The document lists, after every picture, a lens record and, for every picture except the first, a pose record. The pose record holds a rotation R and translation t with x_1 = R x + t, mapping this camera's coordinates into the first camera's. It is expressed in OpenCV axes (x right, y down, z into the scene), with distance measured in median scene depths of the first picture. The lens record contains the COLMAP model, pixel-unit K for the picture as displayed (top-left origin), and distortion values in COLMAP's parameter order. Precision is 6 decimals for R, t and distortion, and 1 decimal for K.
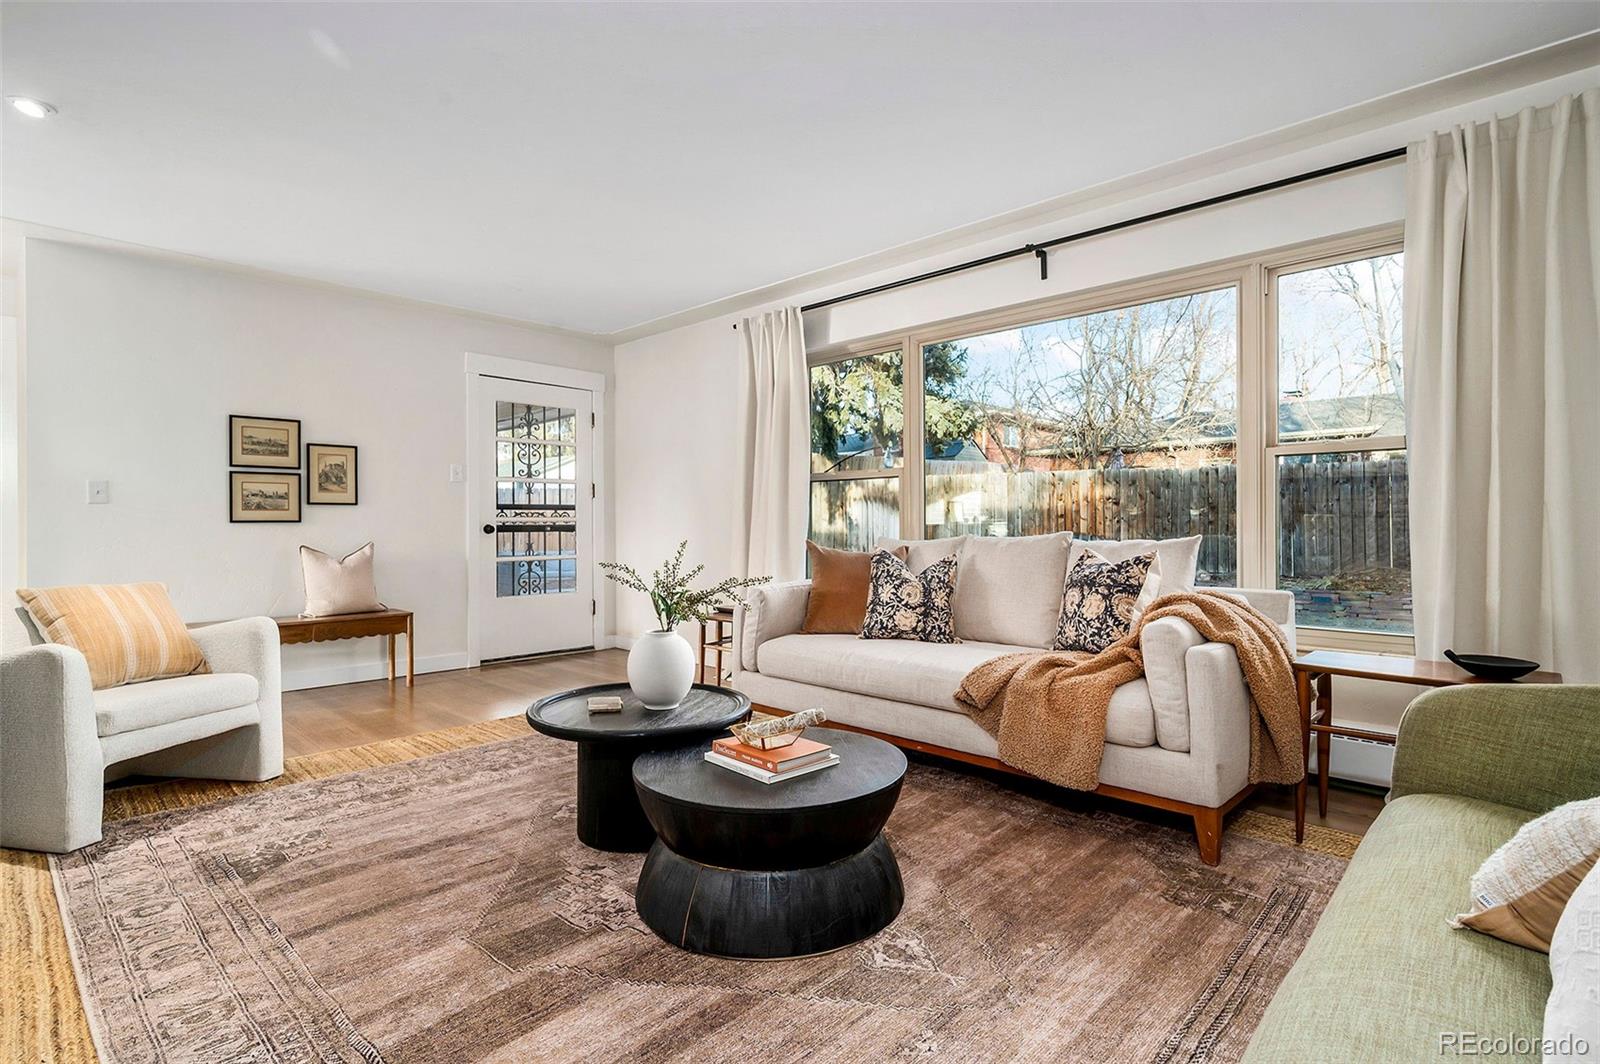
lens RADIAL K [[790.2, 0, 800.0], [0, 790.2, 532.0], [0, 0, 1]] dist [-0.001956, -0.000076]
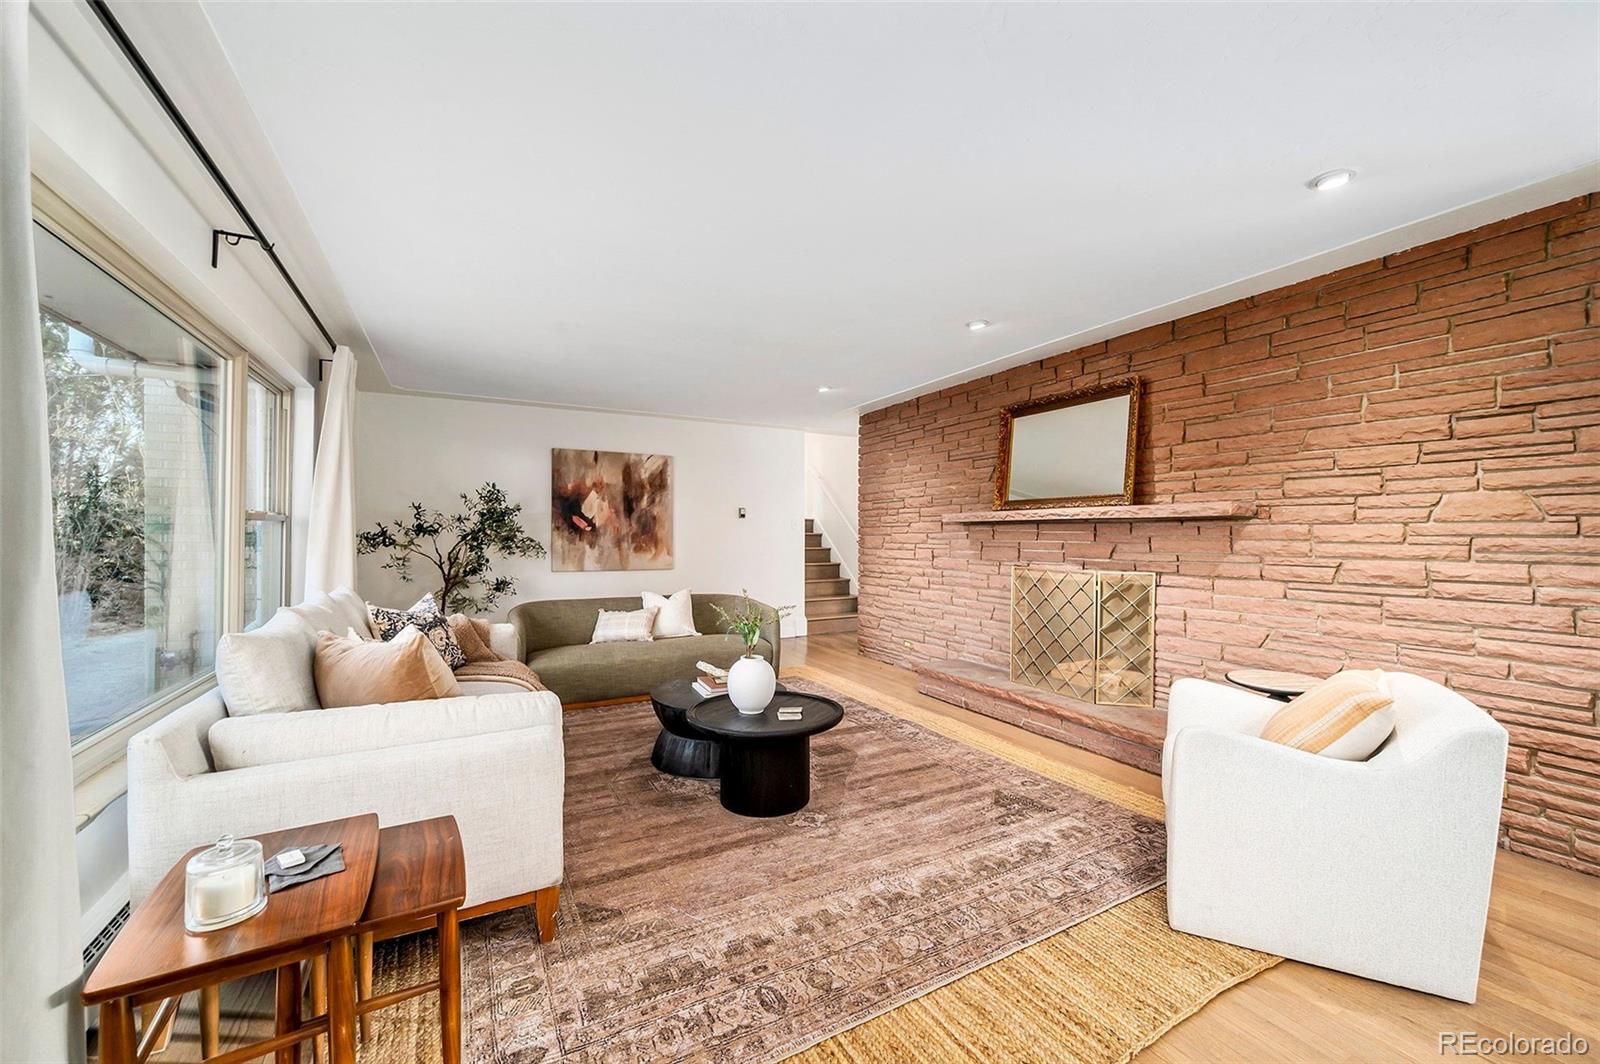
lens RADIAL K [[634.2, 0, 800.0], [0, 634.2, 532.0], [0, 0, 1]] dist [-0.001714, -0.000074]
pose [[-0.951166, -0.000667, 0.308678, -0.344812], [0.000472, 0.999993, 0.003614, -0.055706], [-0.308678, 0.003583, -0.951160, 1.165288]]
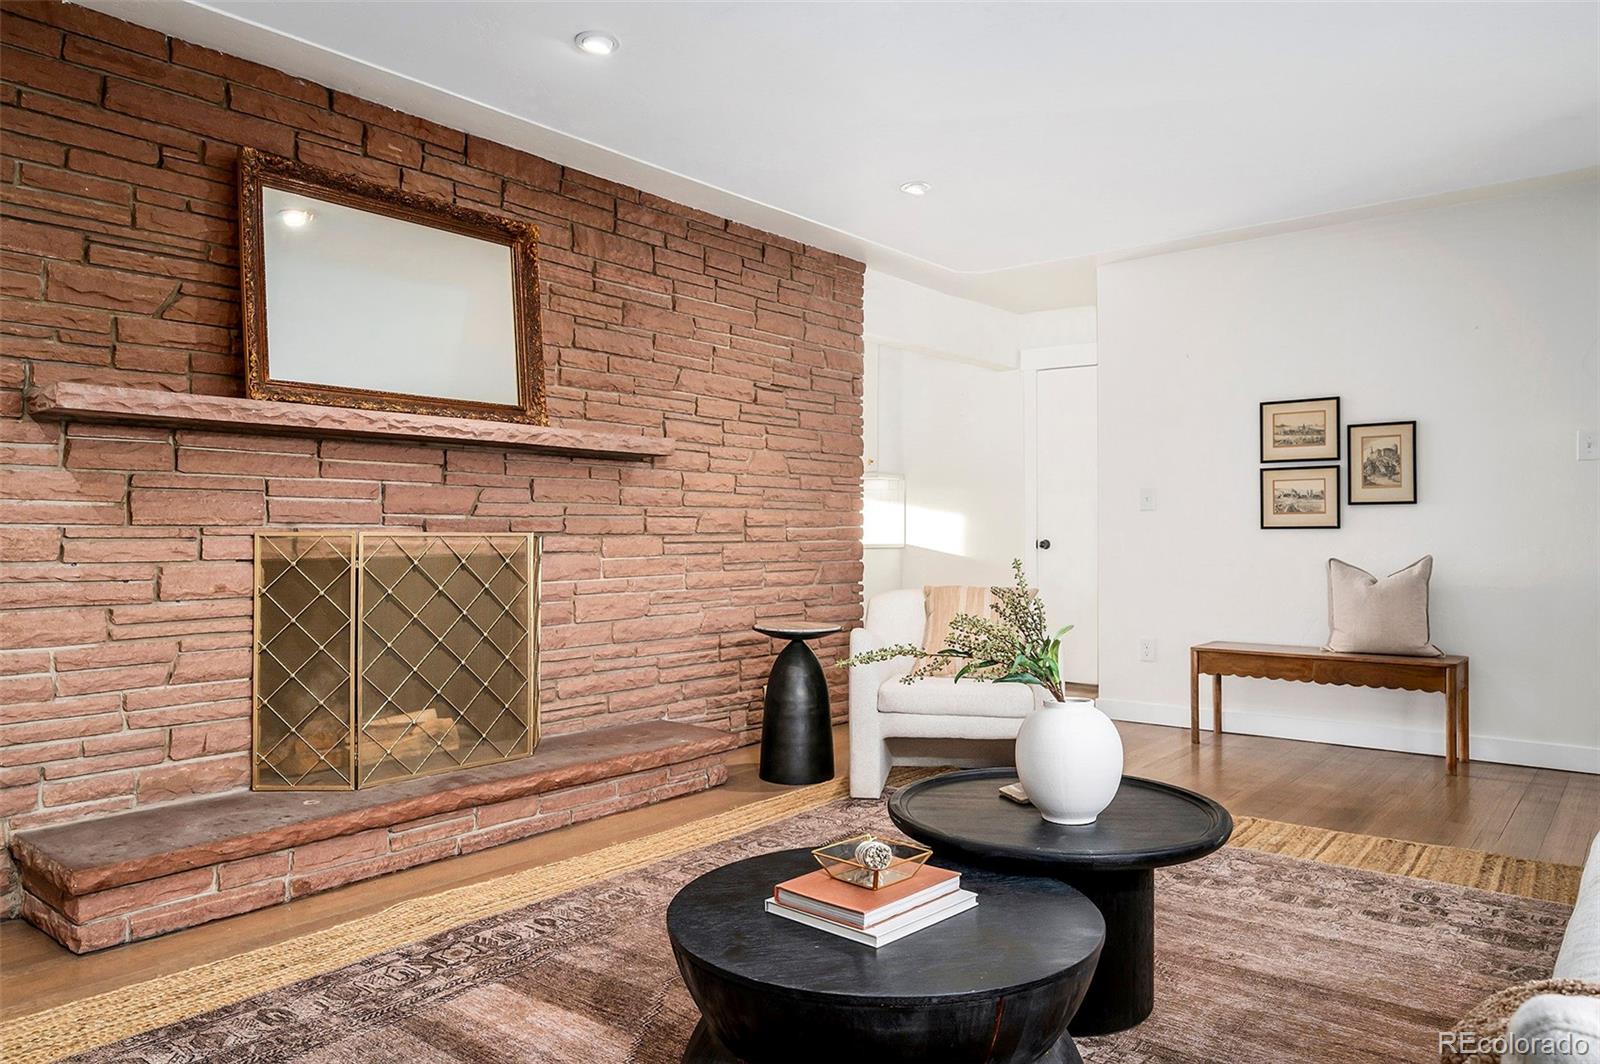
lens RADIAL K [[1066.4, 0, 800.0], [0, 1066.4, 532.0], [0, 0, 1]] dist [-0.013188, -0.002995]
pose [[0.082517, 0.001277, -0.996589, 0.377694], [-0.009253, 0.999957, 0.000515, -0.004573], [0.996547, 0.009178, 0.082525, 0.405915]]
